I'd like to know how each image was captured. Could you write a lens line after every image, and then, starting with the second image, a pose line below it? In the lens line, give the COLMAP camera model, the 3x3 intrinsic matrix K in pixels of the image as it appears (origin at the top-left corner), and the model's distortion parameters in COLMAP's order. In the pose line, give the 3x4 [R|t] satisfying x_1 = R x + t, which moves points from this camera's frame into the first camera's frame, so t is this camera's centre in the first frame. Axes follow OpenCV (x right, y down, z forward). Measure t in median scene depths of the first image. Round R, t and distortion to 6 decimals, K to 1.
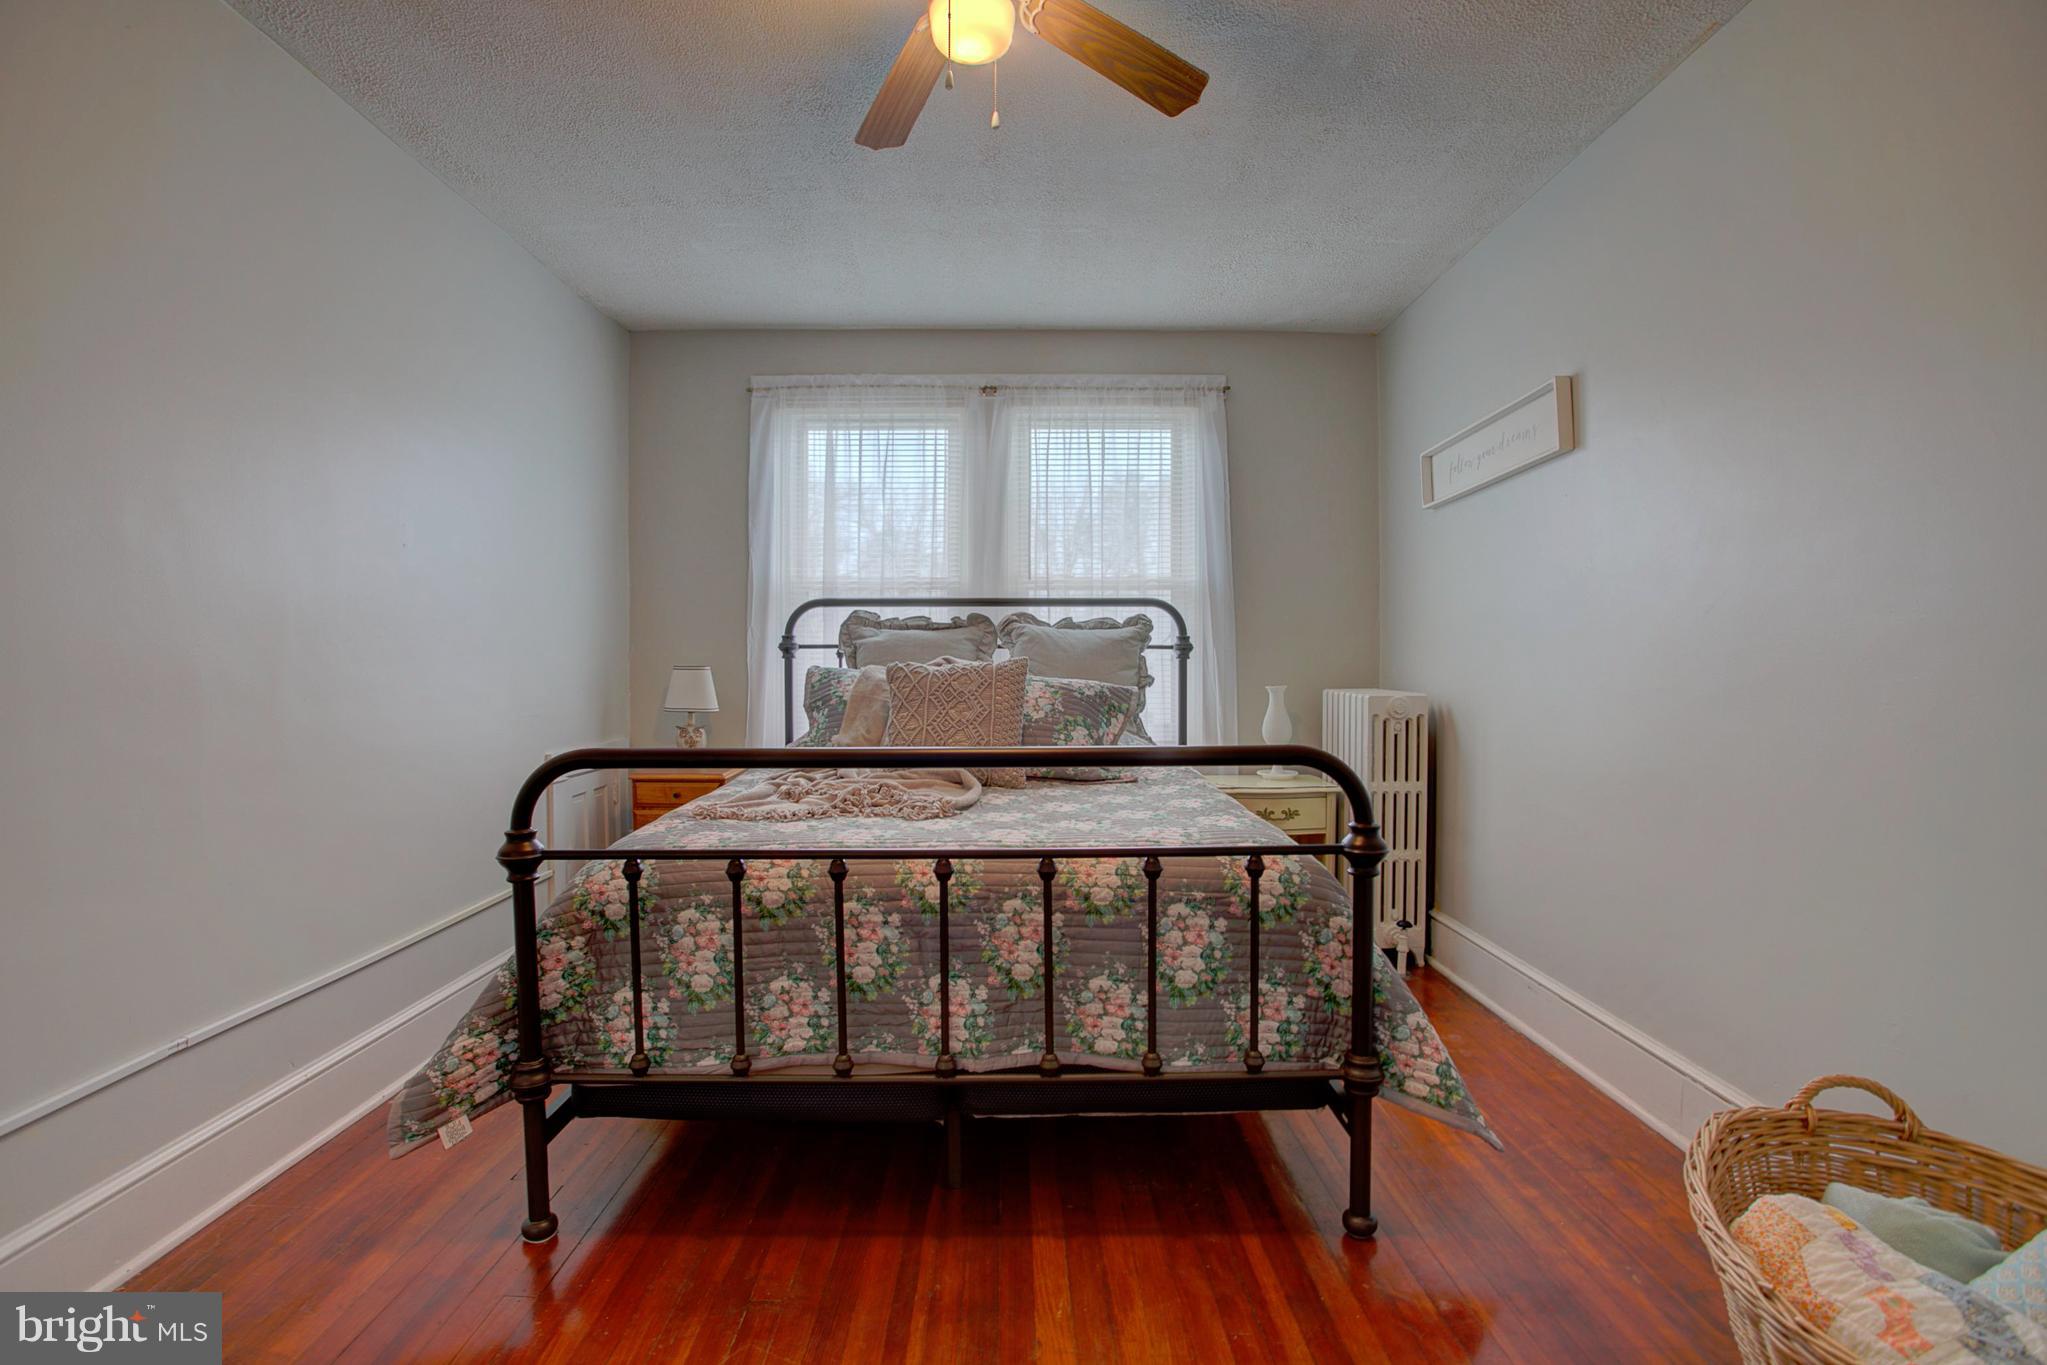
lens RADIAL K [[1012.9, 0, 1001.4], [0, 1012.9, 671.9], [0, 0, 1]] dist [-0.071200, 0.030213]
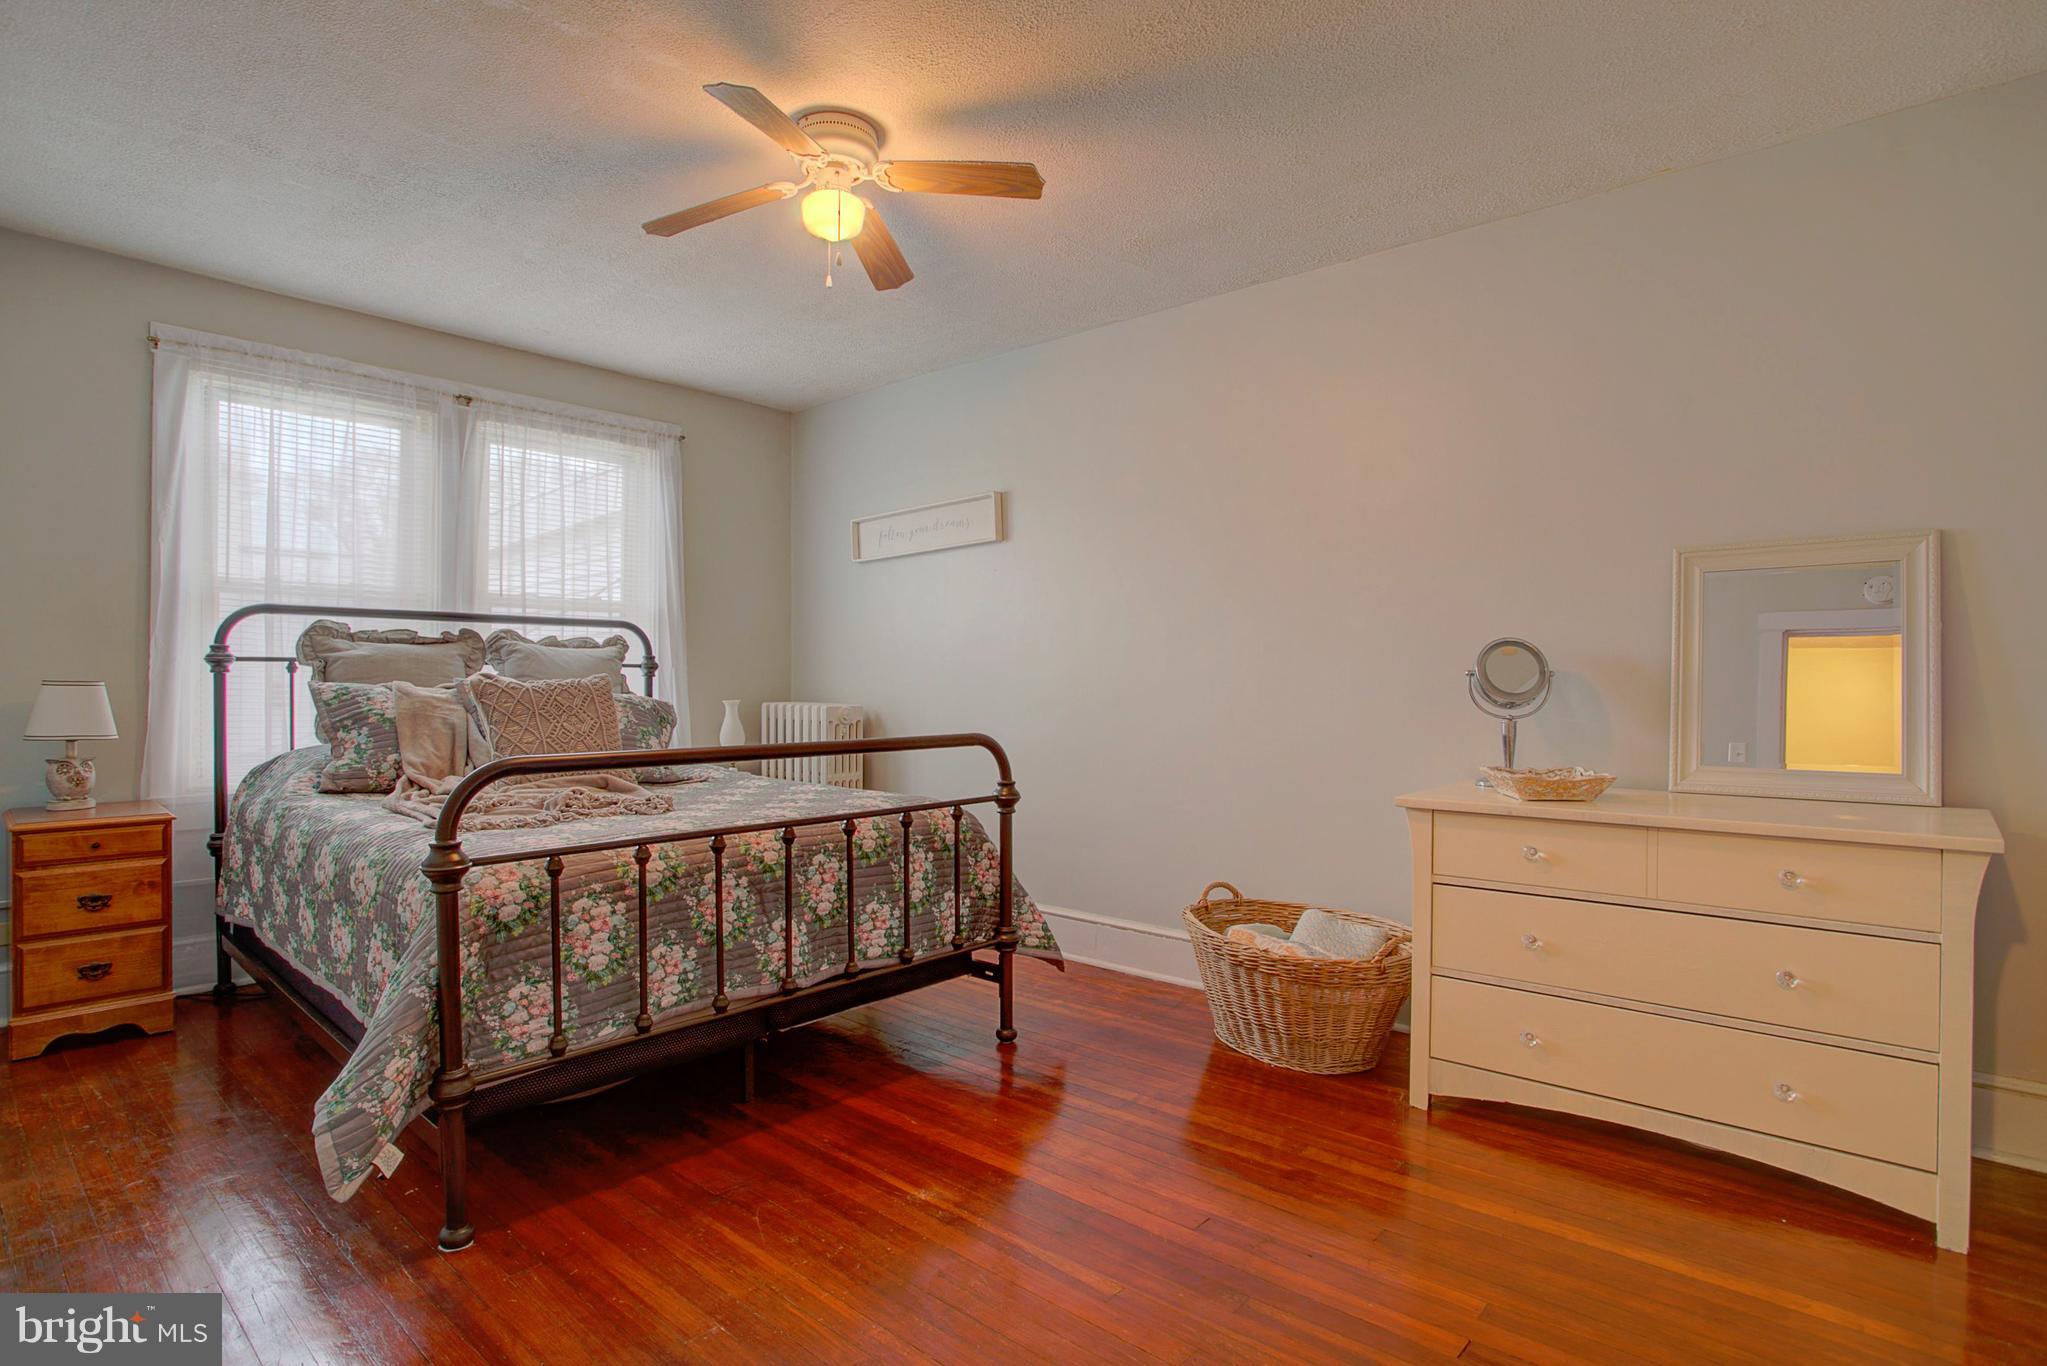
lens RADIAL K [[1049.1, 0, 1012.0], [0, 1049.1, 681.4], [0, 0, 1]] dist [-0.083415, 0.049394]
pose [[0.668904, 0.003765, 0.743339, -0.801754], [0.003730, 0.999958, -0.008421, 0.007071], [-0.743339, 0.008405, 0.668862, -0.114607]]
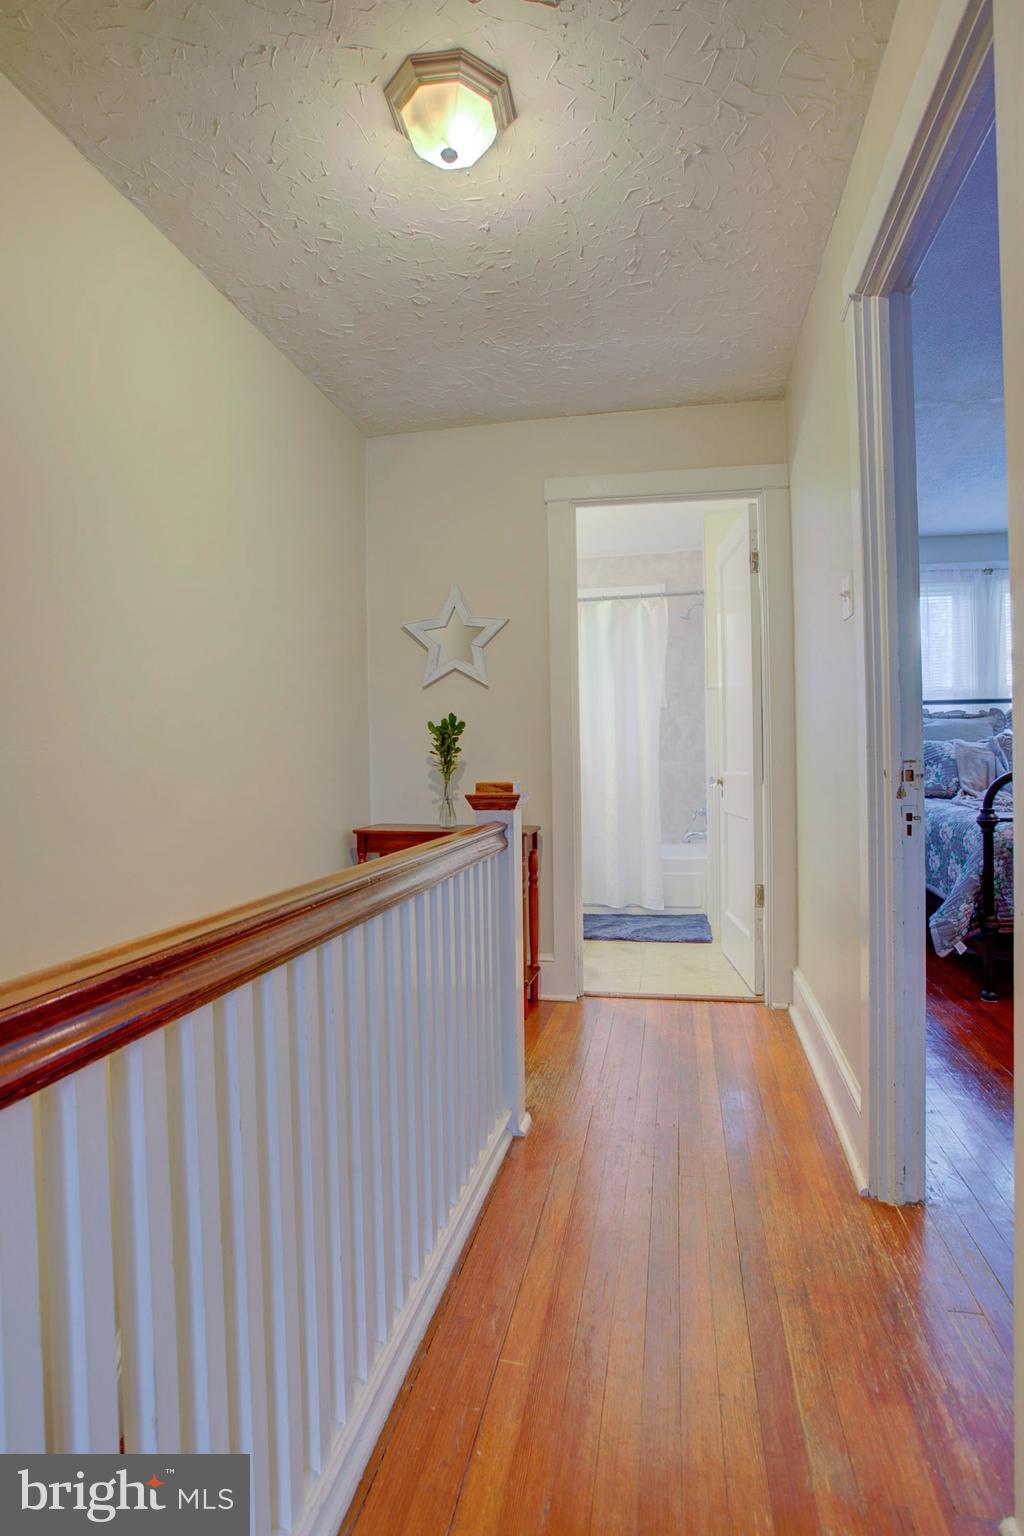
lens RADIAL K [[787.2, 0, 538.7], [0, 787.2, 782.2], [0, 0, 1]] dist [-0.083415, 0.049394]
pose [[0.983584, -0.015791, -0.179758, -1.044884], [0.020083, 0.999554, 0.022082, 0.042070], [0.179329, -0.025330, 0.983463, -0.742794]]
